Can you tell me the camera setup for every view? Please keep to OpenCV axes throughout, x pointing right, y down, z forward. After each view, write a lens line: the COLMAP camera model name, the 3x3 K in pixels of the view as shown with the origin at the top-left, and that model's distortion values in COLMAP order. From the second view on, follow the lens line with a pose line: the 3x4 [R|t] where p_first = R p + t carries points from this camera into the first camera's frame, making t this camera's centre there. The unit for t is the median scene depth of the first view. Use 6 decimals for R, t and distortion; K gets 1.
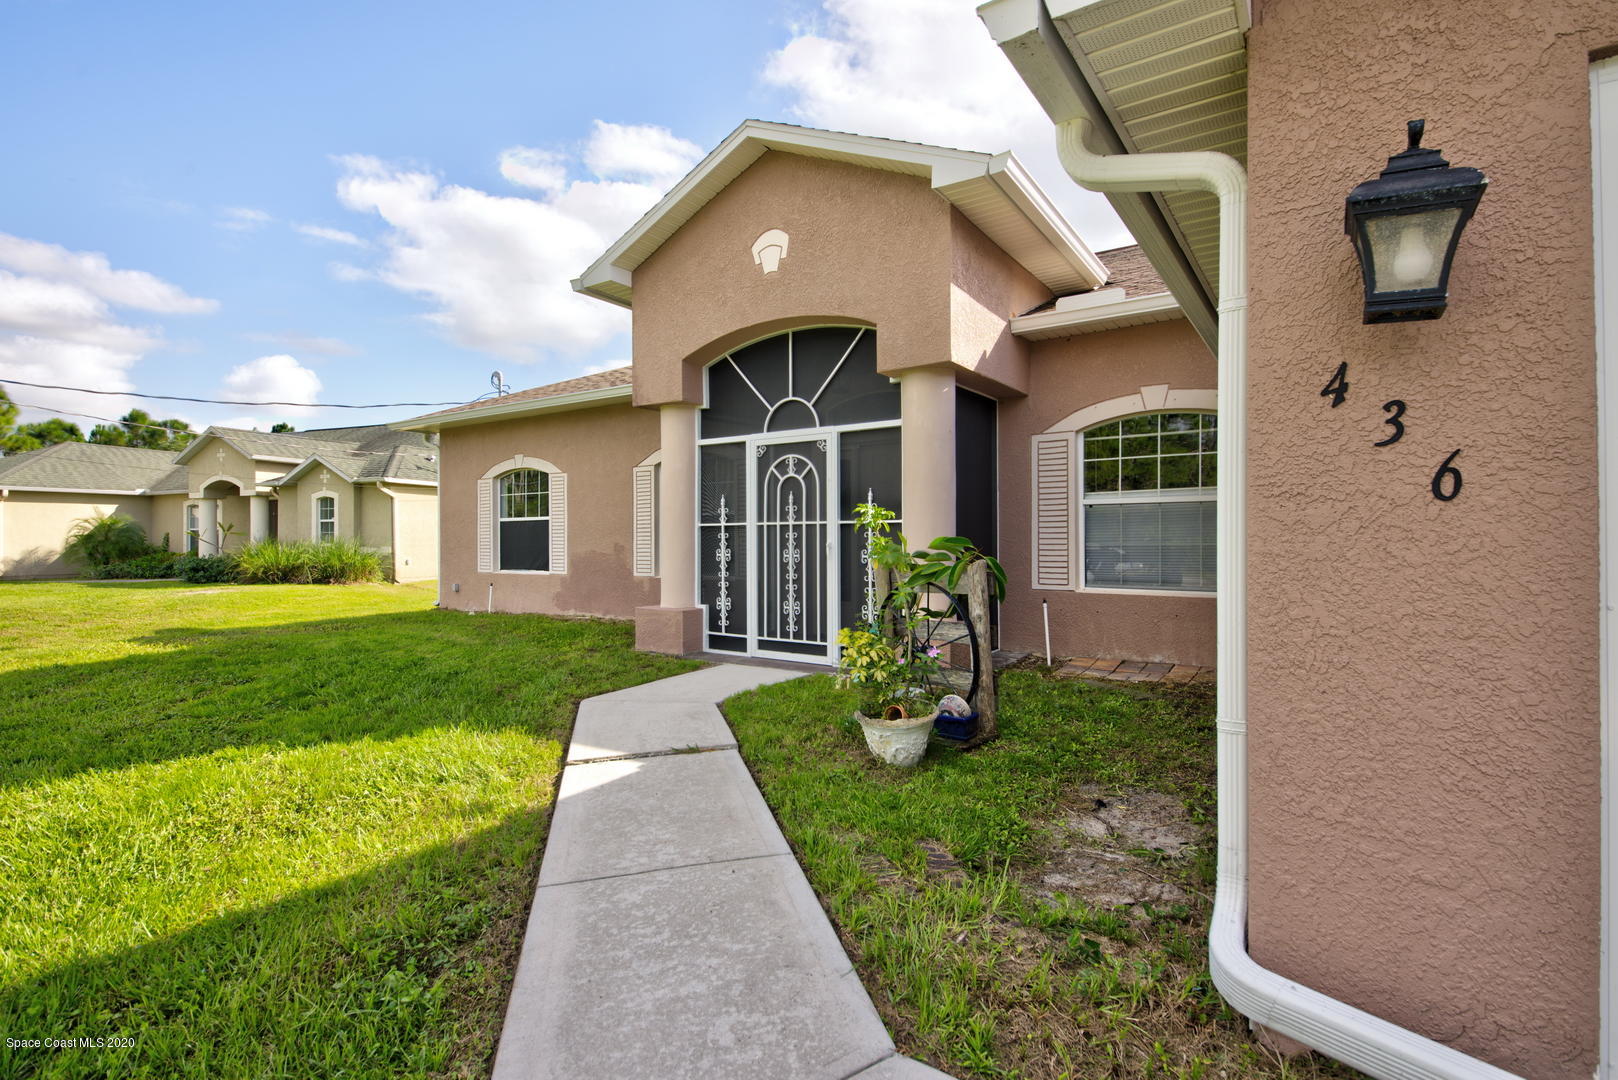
lens RADIAL K [[749.8, 0, 818.0], [0, 749.8, 543.6], [0, 0, 1]] dist [0.017741, -0.000016]
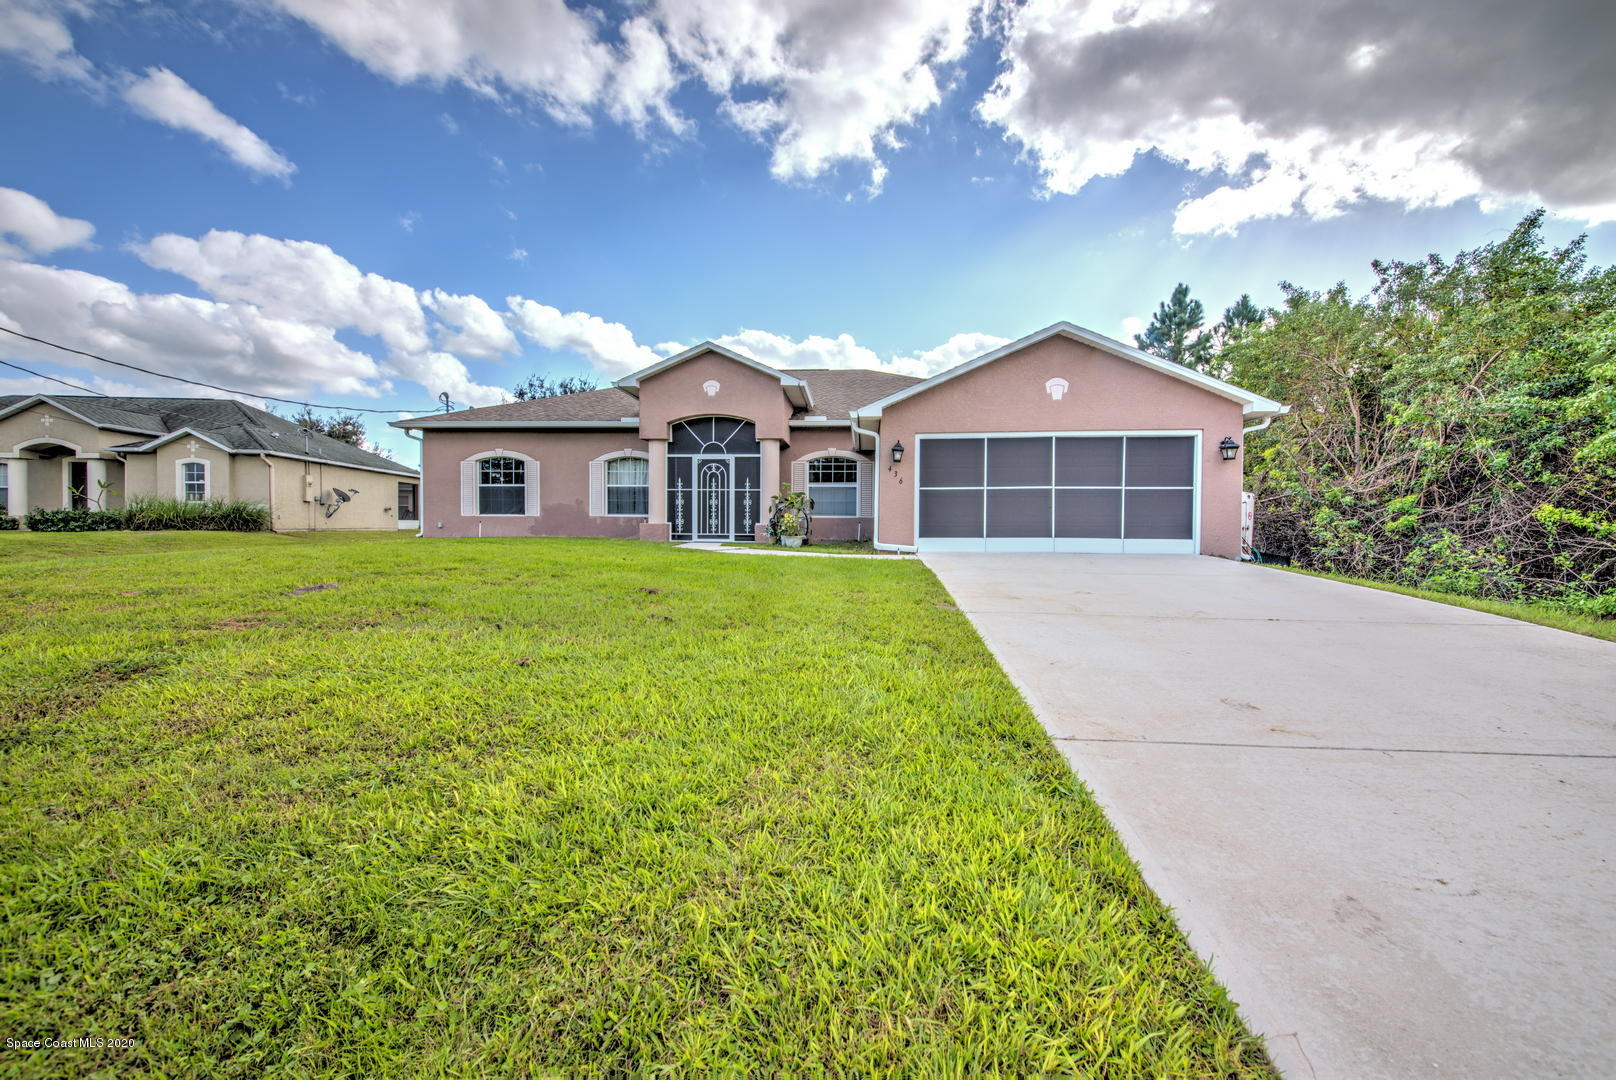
lens RADIAL K [[595.1, 0, 806.4], [0, 595.1, 536.4], [0, 0, 1]] dist [0.014950, -0.013057]
pose [[0.875863, -0.002041, 0.482555, -0.734150], [-0.008099, 0.999788, 0.018929, 0.091110], [-0.482491, -0.020487, 0.875661, -0.961058]]
